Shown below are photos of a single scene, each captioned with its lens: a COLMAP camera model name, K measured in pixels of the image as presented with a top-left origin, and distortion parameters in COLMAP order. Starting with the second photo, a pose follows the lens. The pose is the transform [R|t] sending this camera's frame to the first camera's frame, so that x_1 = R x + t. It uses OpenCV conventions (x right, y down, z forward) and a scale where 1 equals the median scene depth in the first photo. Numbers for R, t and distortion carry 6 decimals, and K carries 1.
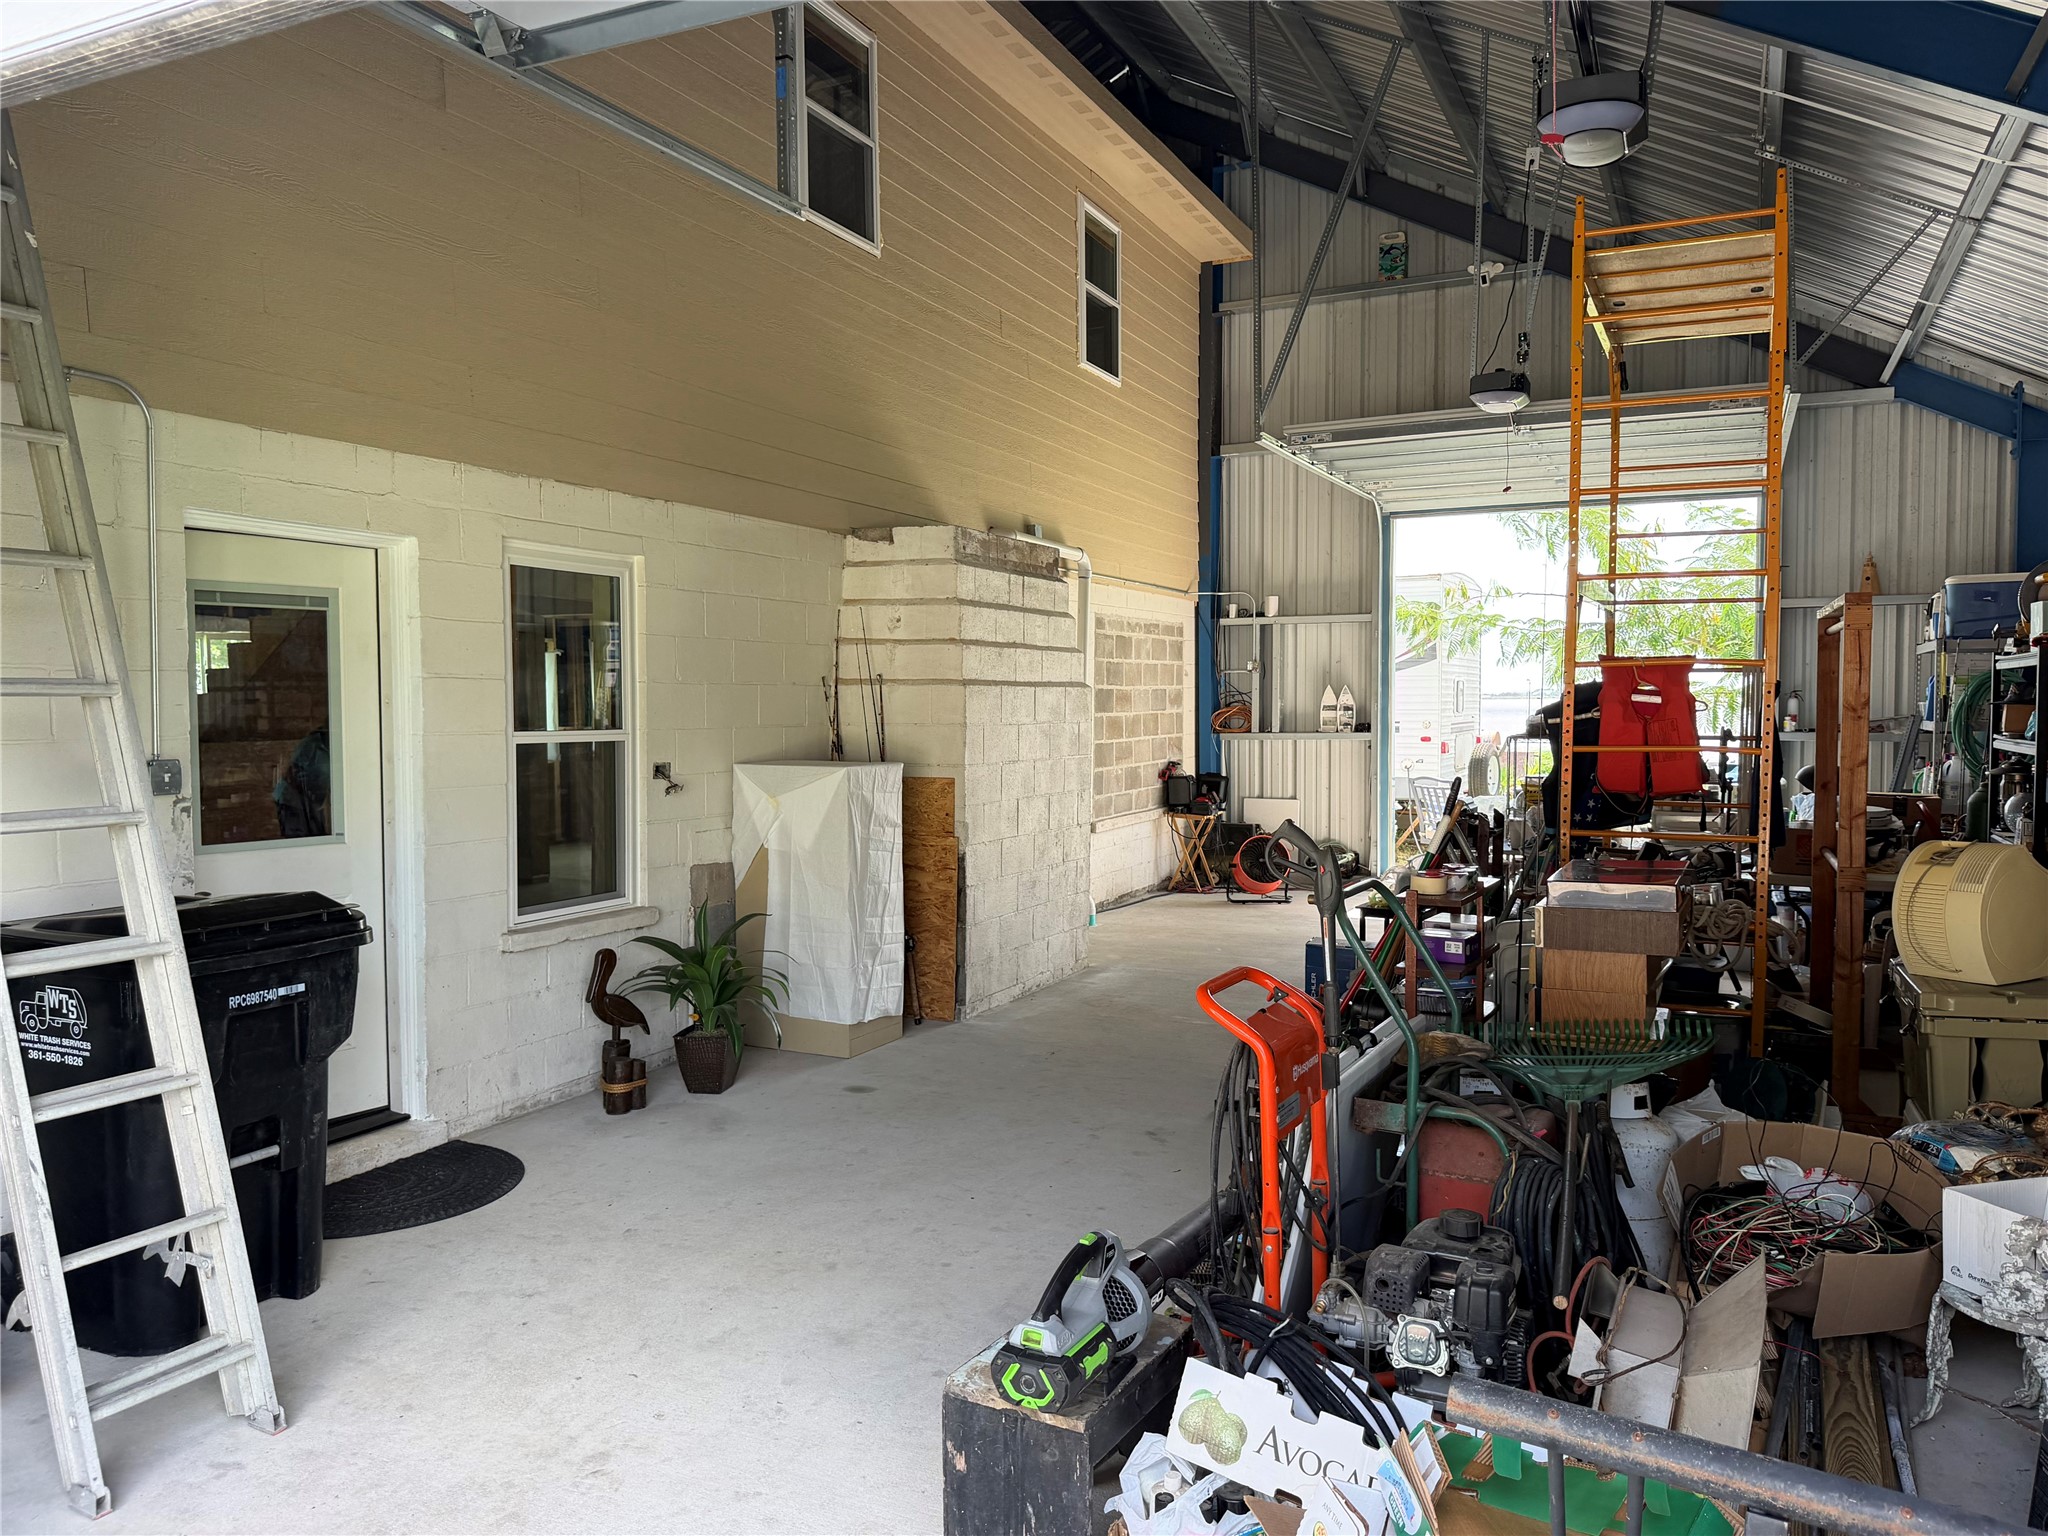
lens RADIAL K [[1478.7, 0, 1031.6], [0, 1478.7, 773.0], [0, 0, 1]] dist [0.166482, -0.322850]
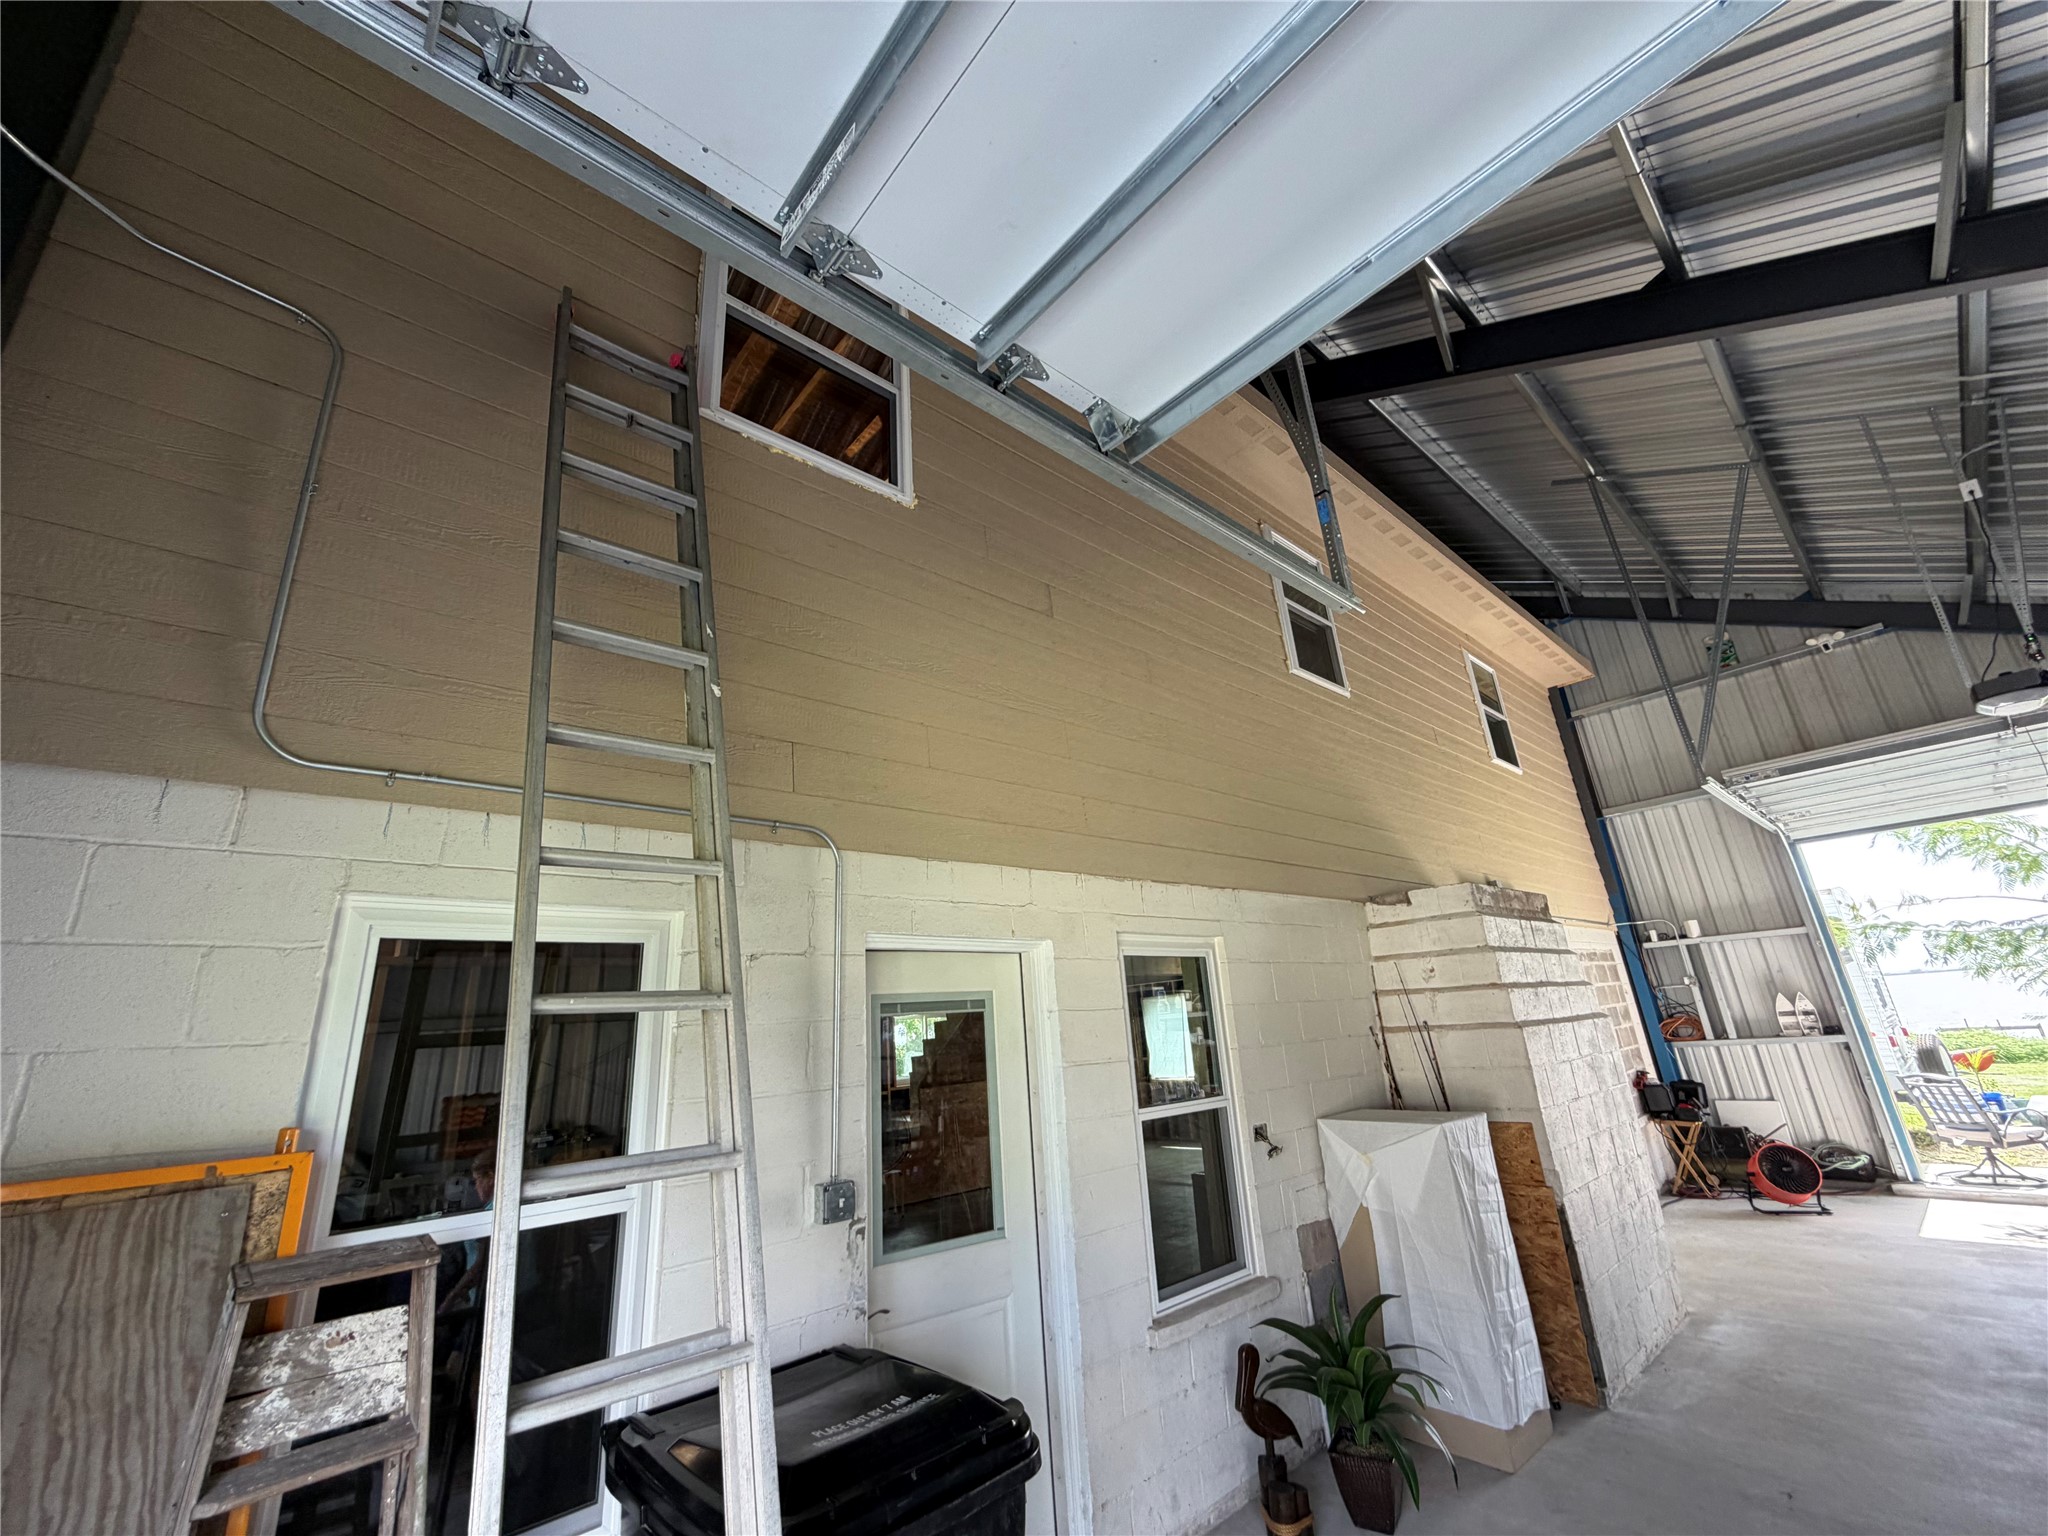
lens RADIAL K [[818.1, 0, 1019.4], [0, 818.1, 767.8], [0, 0, 1]] dist [-0.000654, 0.000252]
pose [[0.915636, -0.177123, -0.360886, -0.130227], [0.042848, 0.935591, -0.350476, -0.043812], [0.399720, 0.305445, 0.864250, 0.294116]]
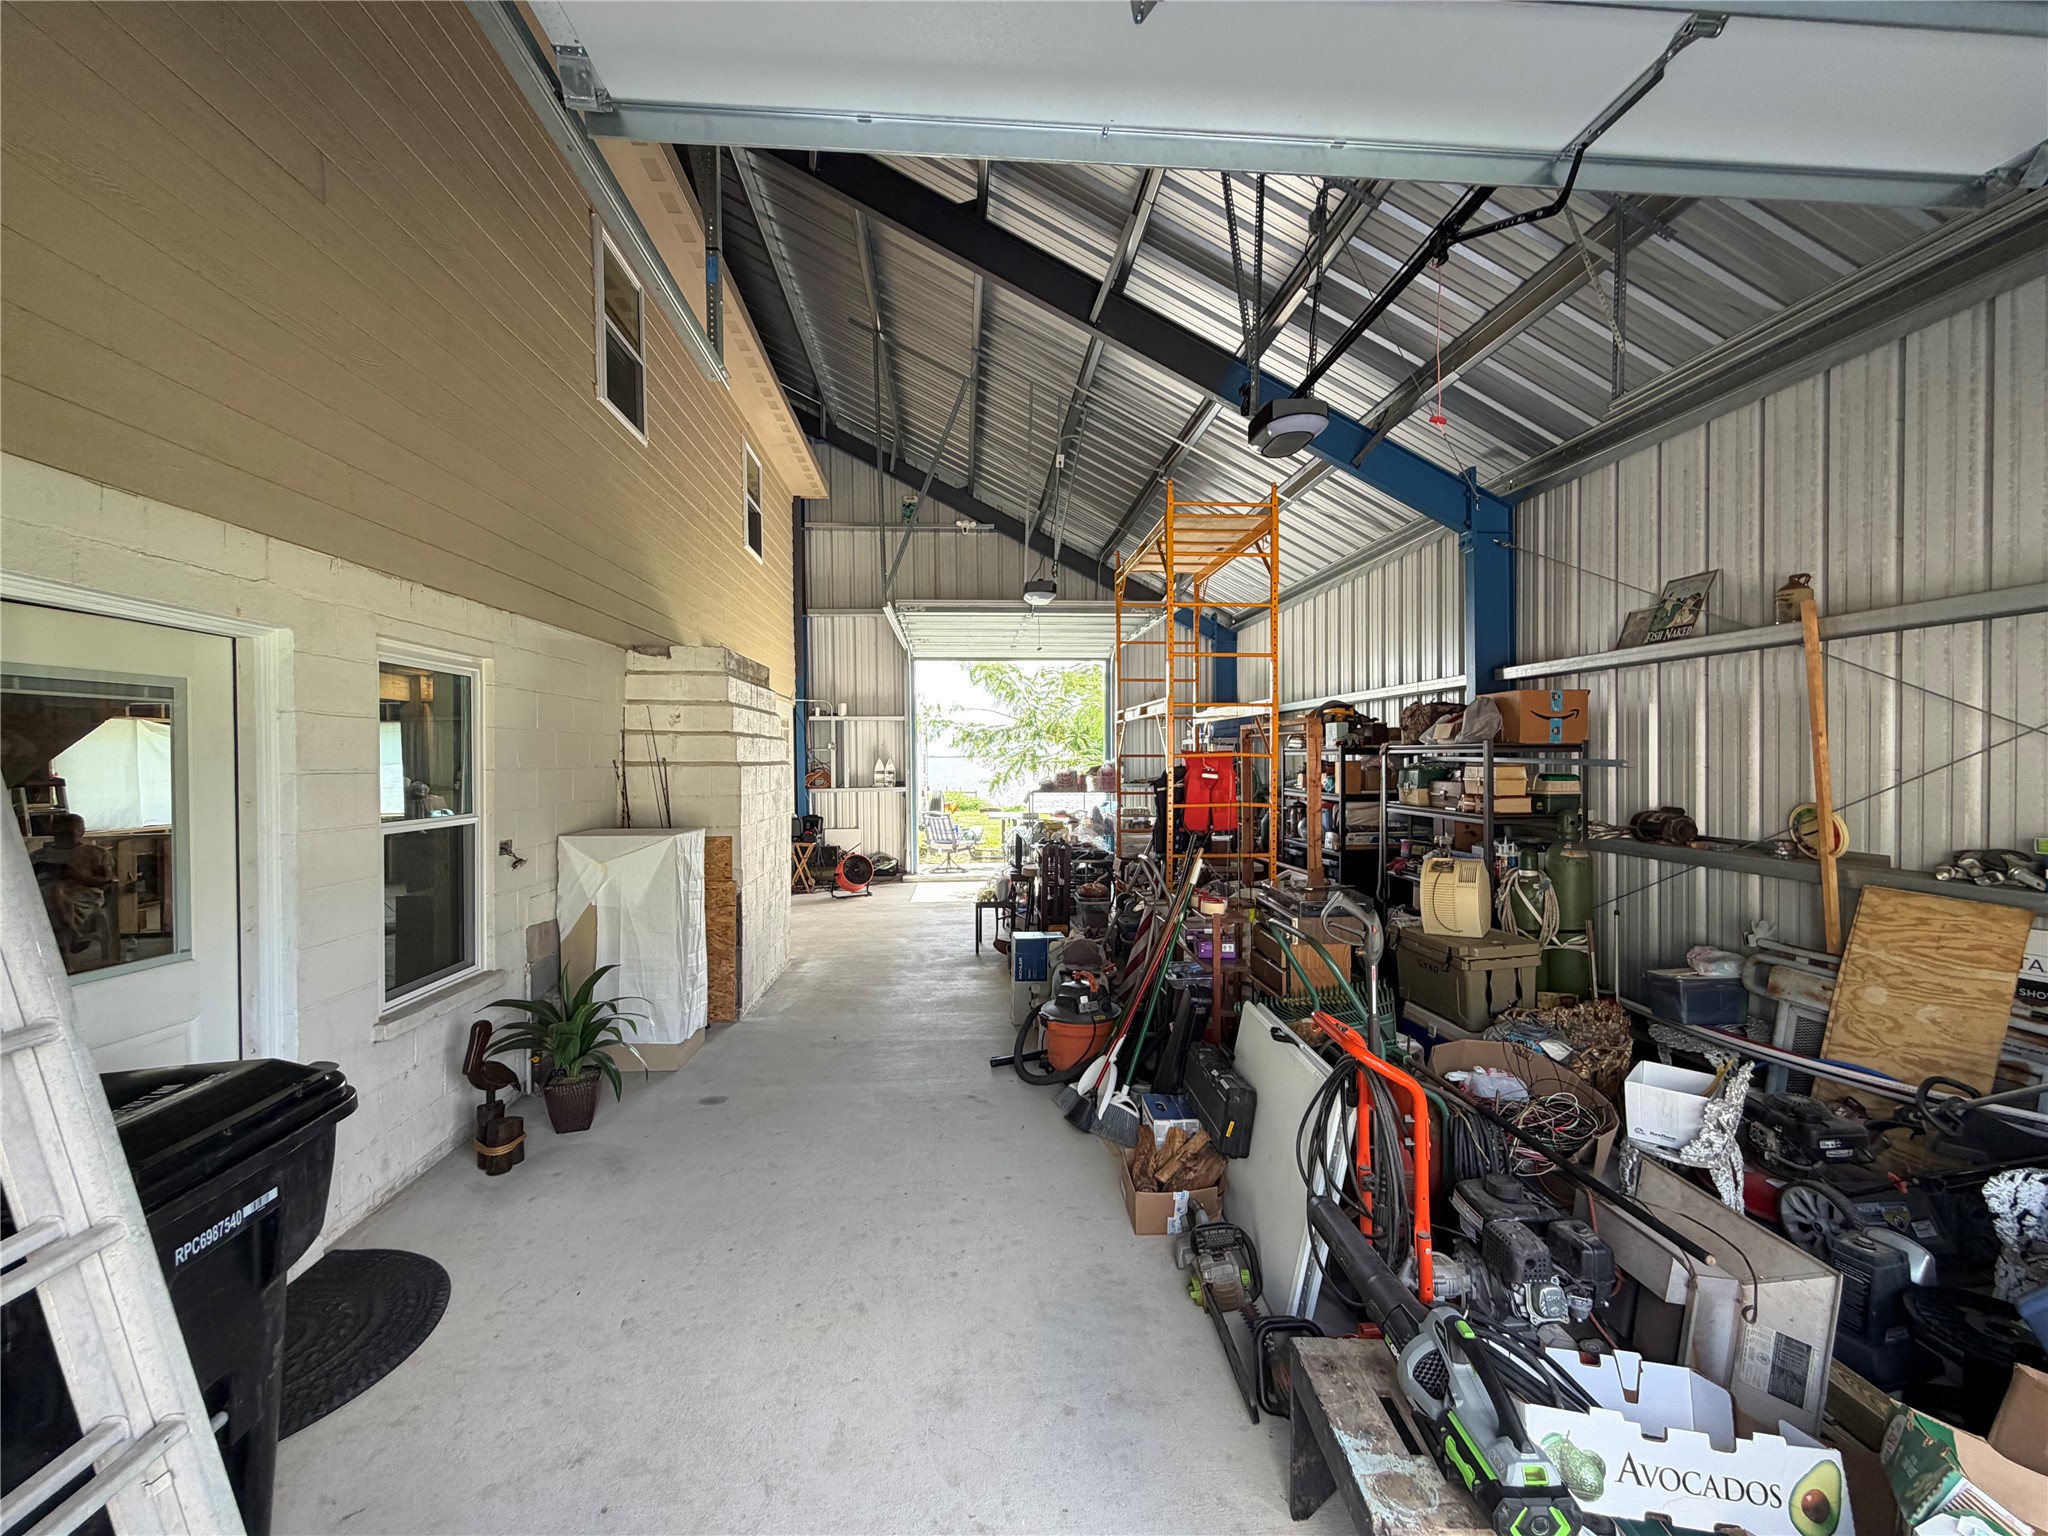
lens RADIAL K [[818.1, 0, 1019.4], [0, 818.1, 767.8], [0, 0, 1]] dist [-0.000654, 0.000252]
pose [[0.869047, -0.009166, 0.494644, -0.192087], [0.028018, 0.999136, -0.030711, -0.028523], [-0.493935, 0.040549, 0.868553, 0.236086]]
